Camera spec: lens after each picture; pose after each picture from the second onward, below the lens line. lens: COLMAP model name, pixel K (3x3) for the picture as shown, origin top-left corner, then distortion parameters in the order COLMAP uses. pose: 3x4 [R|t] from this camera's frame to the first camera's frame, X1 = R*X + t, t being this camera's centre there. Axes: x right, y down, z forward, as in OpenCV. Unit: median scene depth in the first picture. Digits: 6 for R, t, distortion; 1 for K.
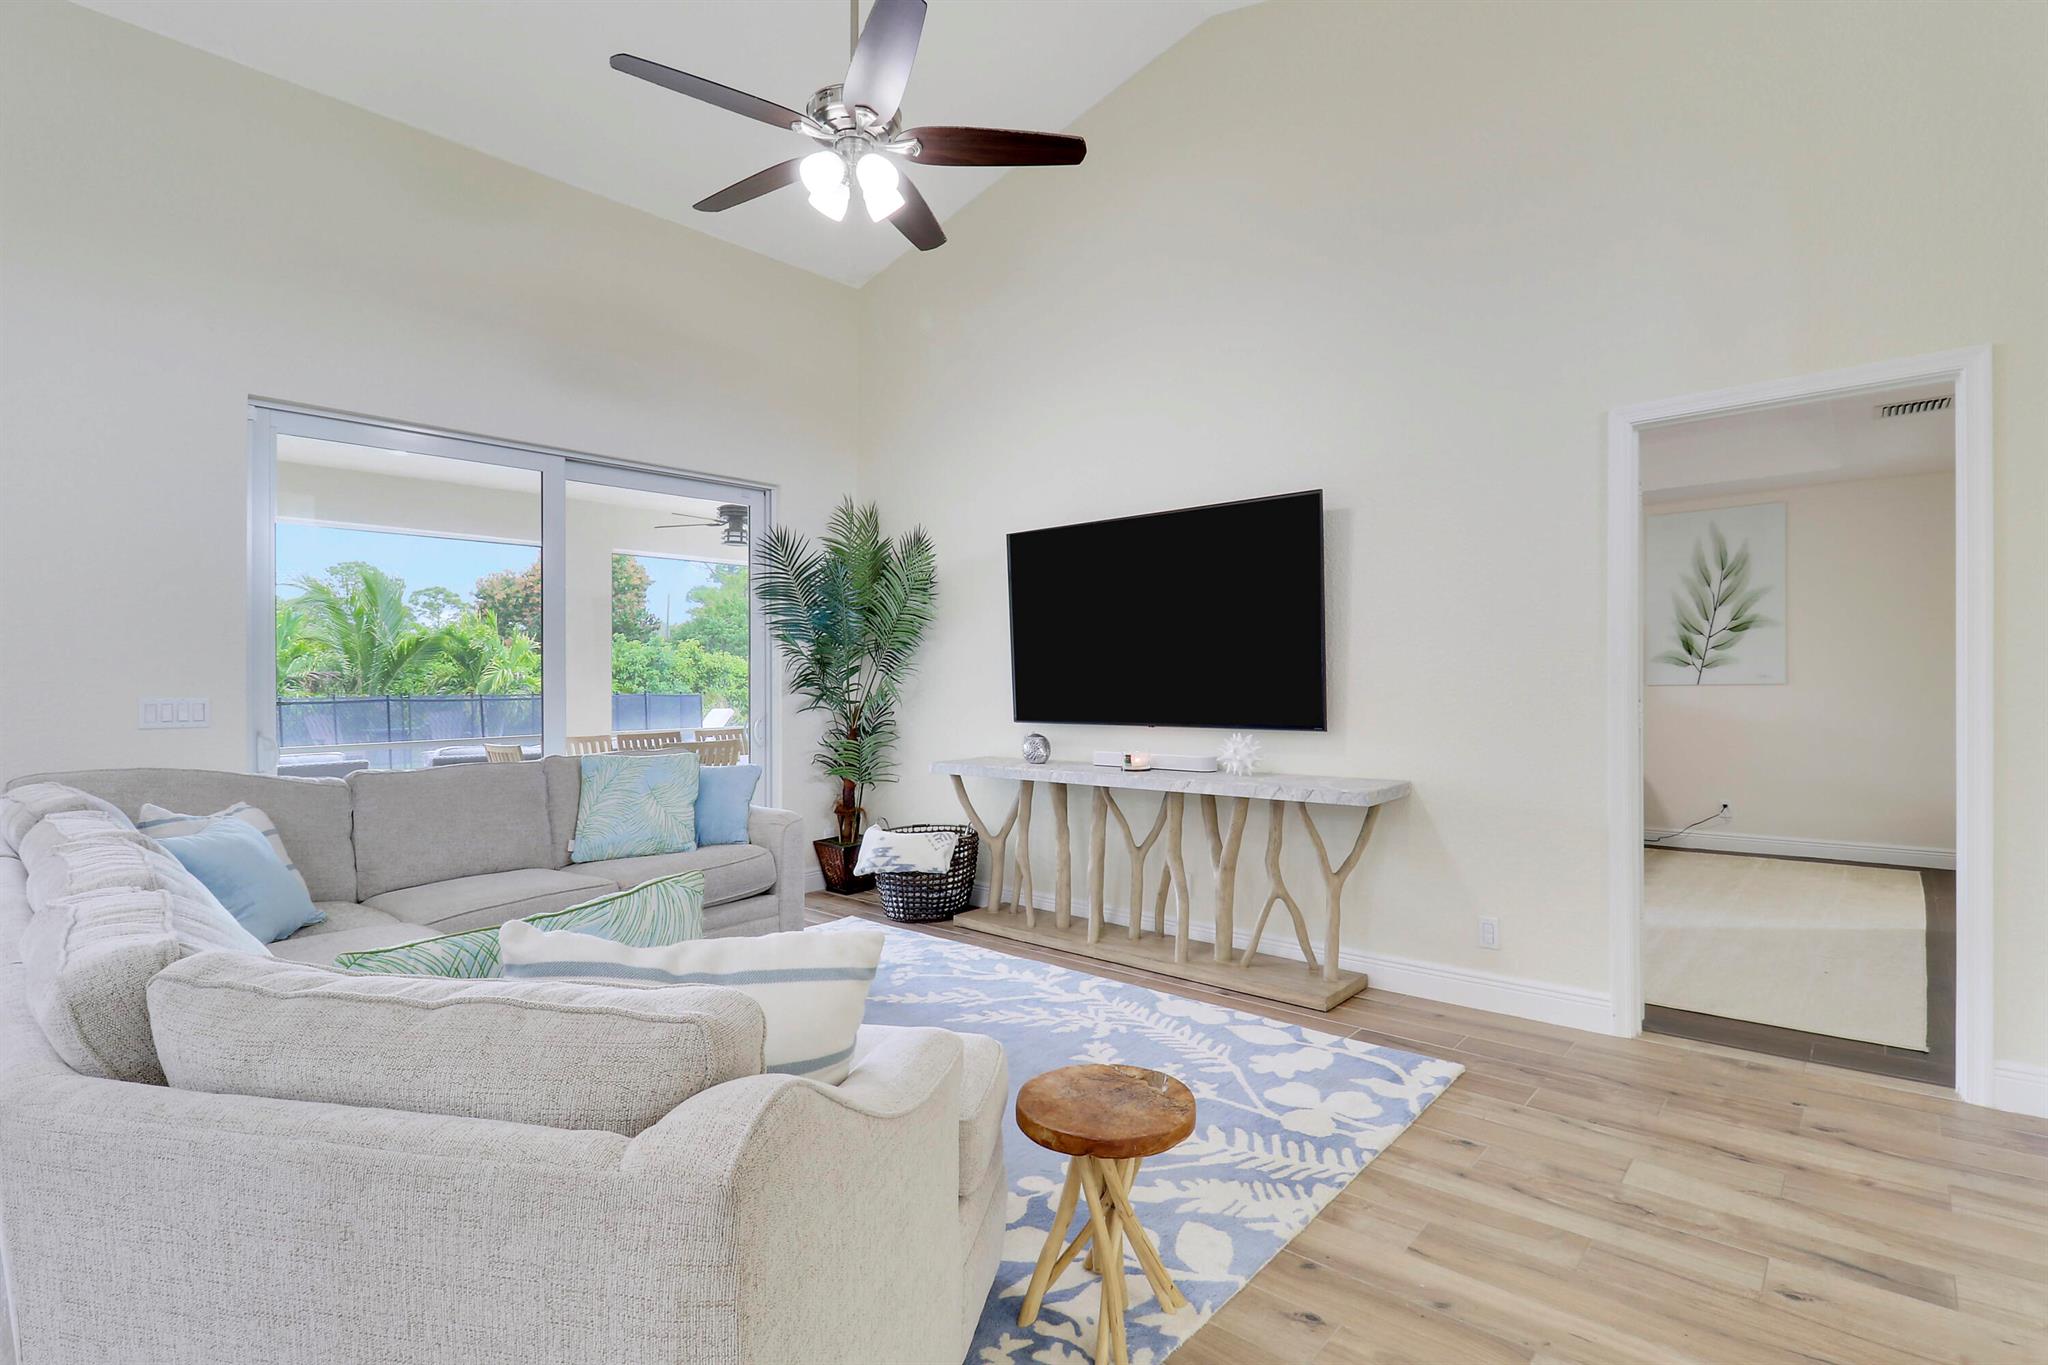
lens RADIAL K [[973.0, 0, 1038.5], [0, 973.0, 685.0], [0, 0, 1]] dist [-0.007366, -0.000074]
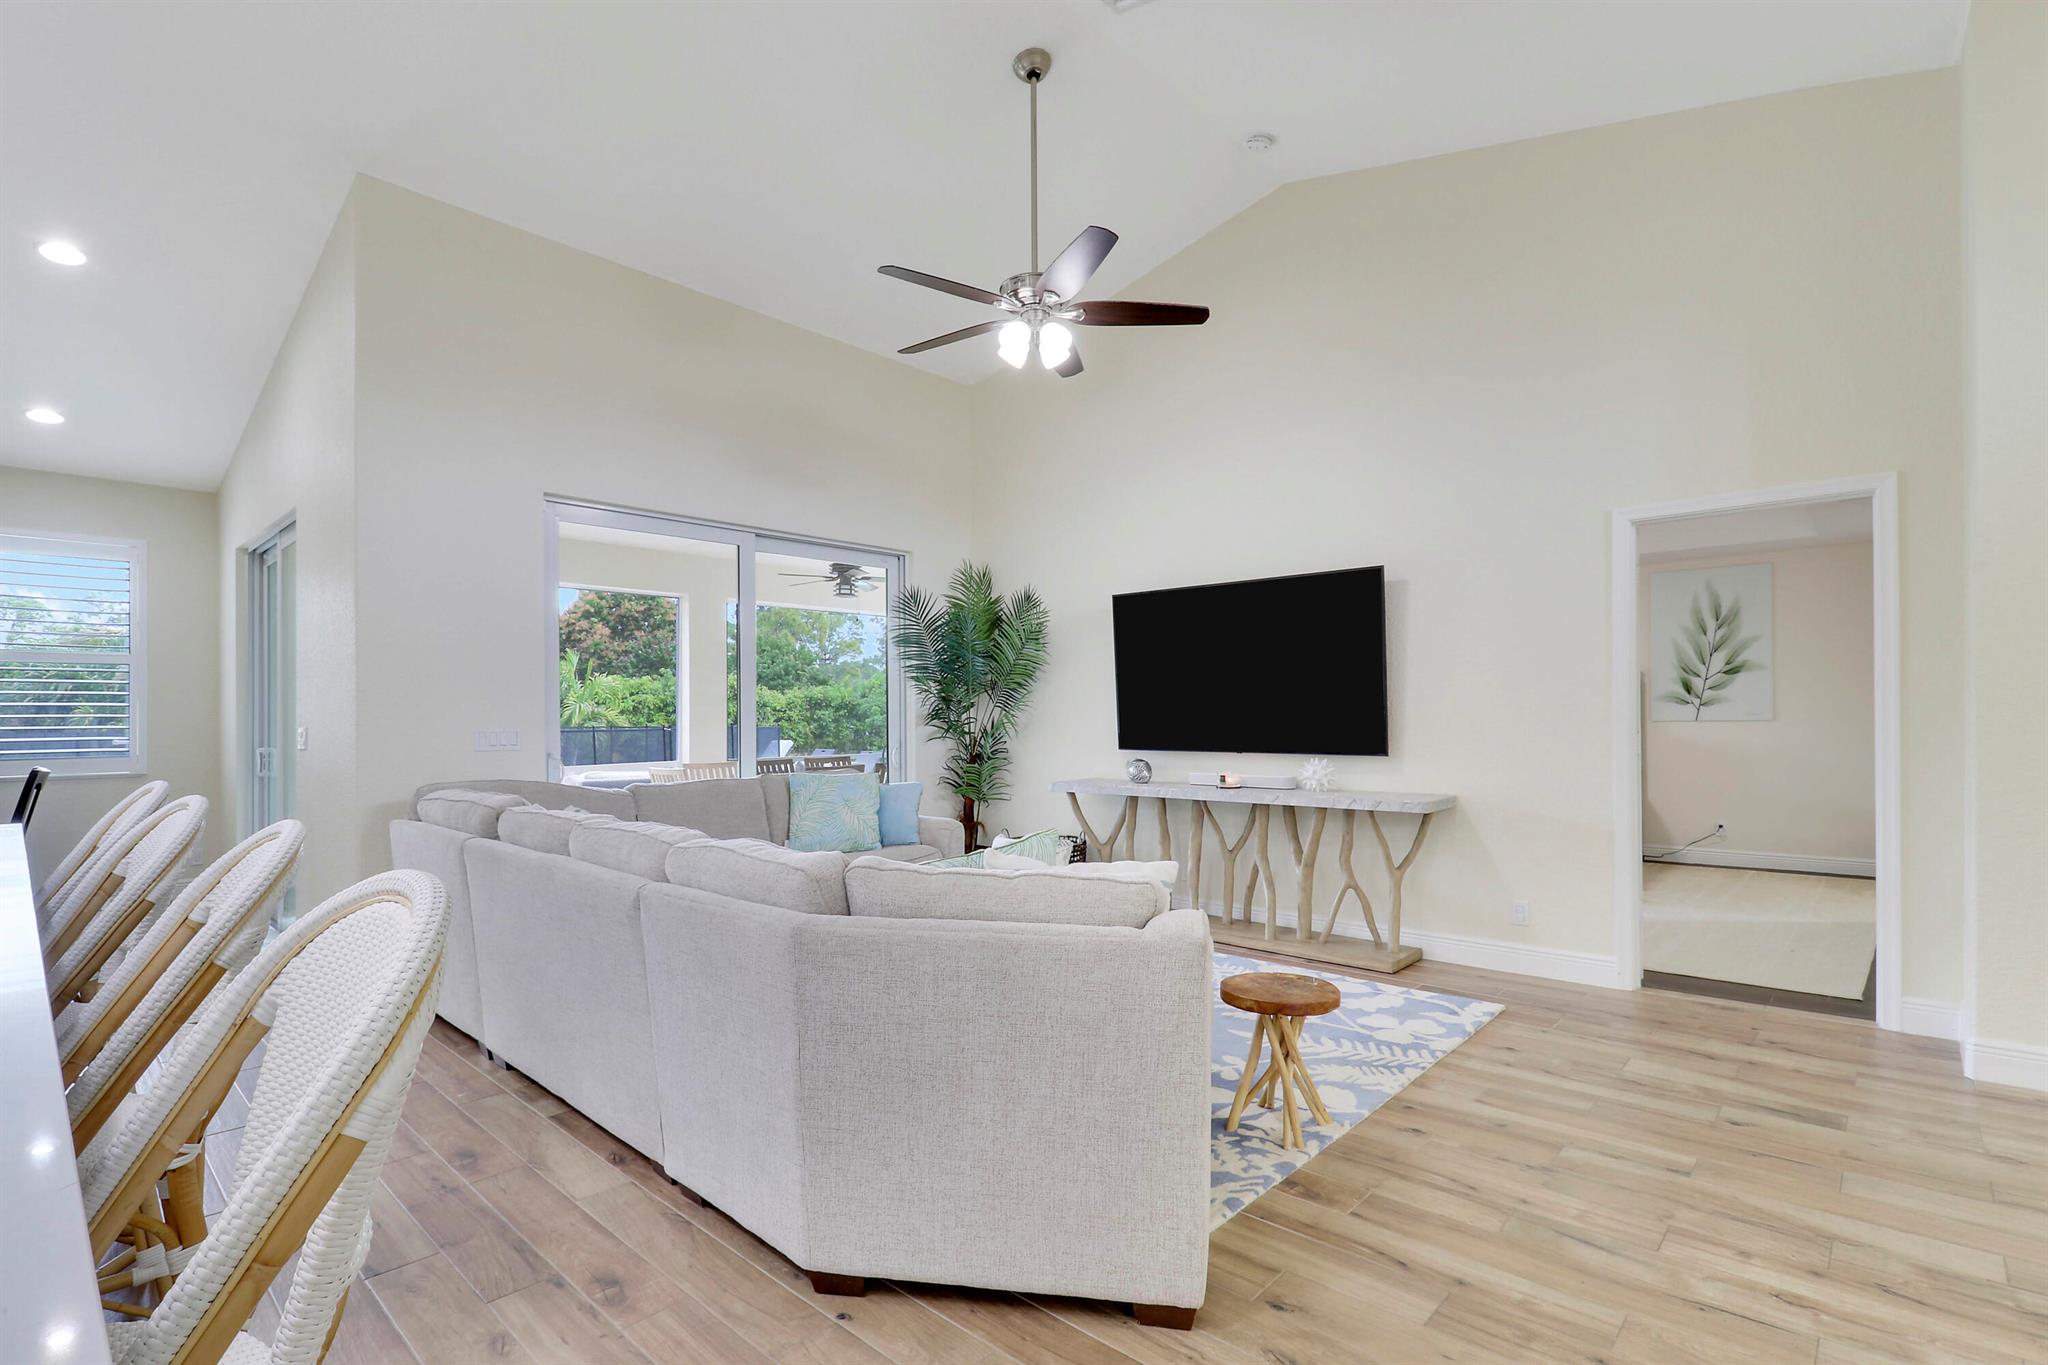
lens RADIAL K [[957.6, 0, 1031.3], [0, 957.6, 707.4], [0, 0, 1]] dist [-0.001227, -0.000797]
pose [[0.999779, 0.002811, -0.020835, -0.141753], [-0.003080, 0.999913, -0.012858, 0.001380], [0.020797, 0.012919, 0.999700, -0.255619]]
